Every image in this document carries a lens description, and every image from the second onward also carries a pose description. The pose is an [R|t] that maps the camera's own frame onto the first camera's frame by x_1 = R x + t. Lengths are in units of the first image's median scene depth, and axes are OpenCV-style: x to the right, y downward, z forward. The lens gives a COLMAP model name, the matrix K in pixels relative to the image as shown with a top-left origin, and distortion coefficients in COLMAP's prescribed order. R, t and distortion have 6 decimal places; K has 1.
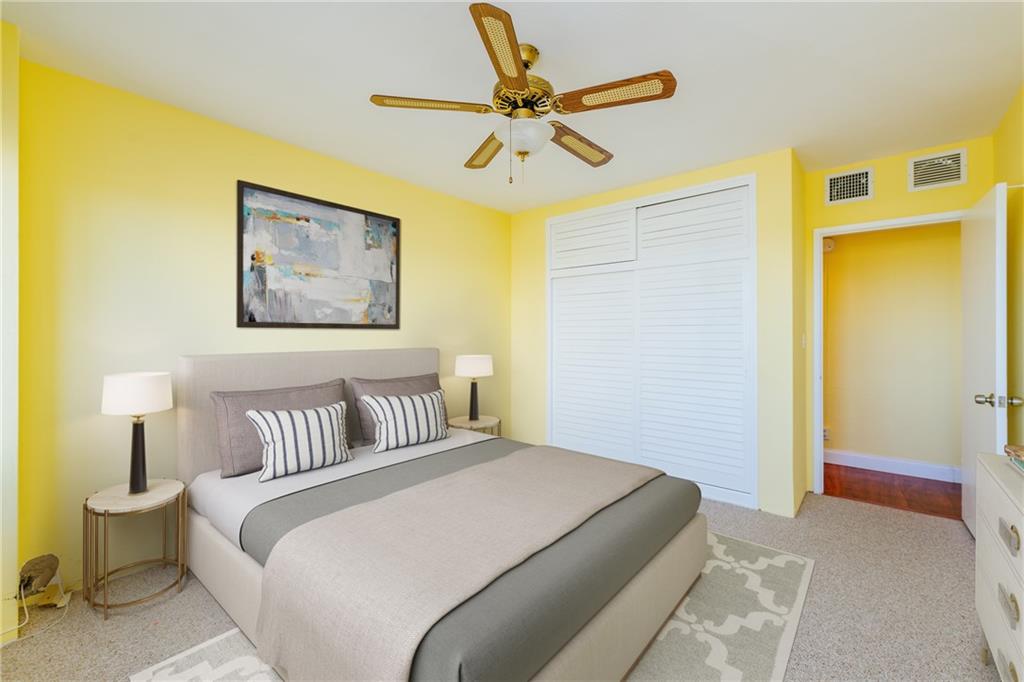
lens RADIAL K [[427.8, 0, 527.7], [0, 427.8, 323.9], [0, 0, 1]] dist [-0.001186, -0.000317]
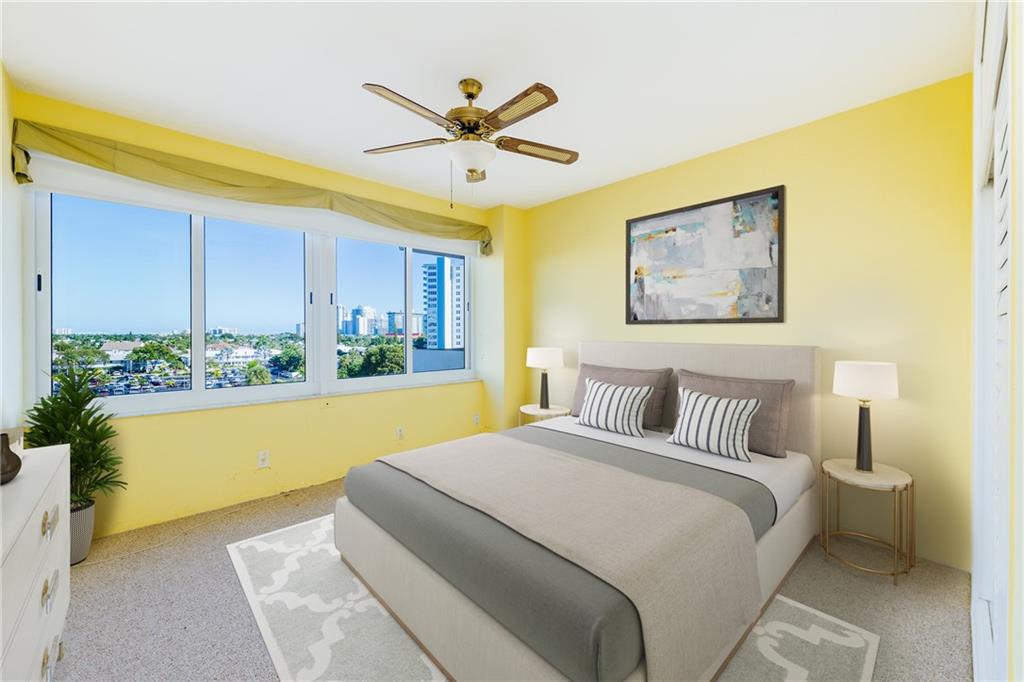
lens RADIAL K [[414.0, 0, 538.6], [0, 414.0, 338.2], [0, 0, 1]] dist [0.000380, 0.000183]
pose [[-0.113854, 0.026640, -0.993140, 0.617511], [0.028492, 0.999317, 0.023540, 0.011625], [0.993089, -0.025616, -0.114535, 0.731424]]
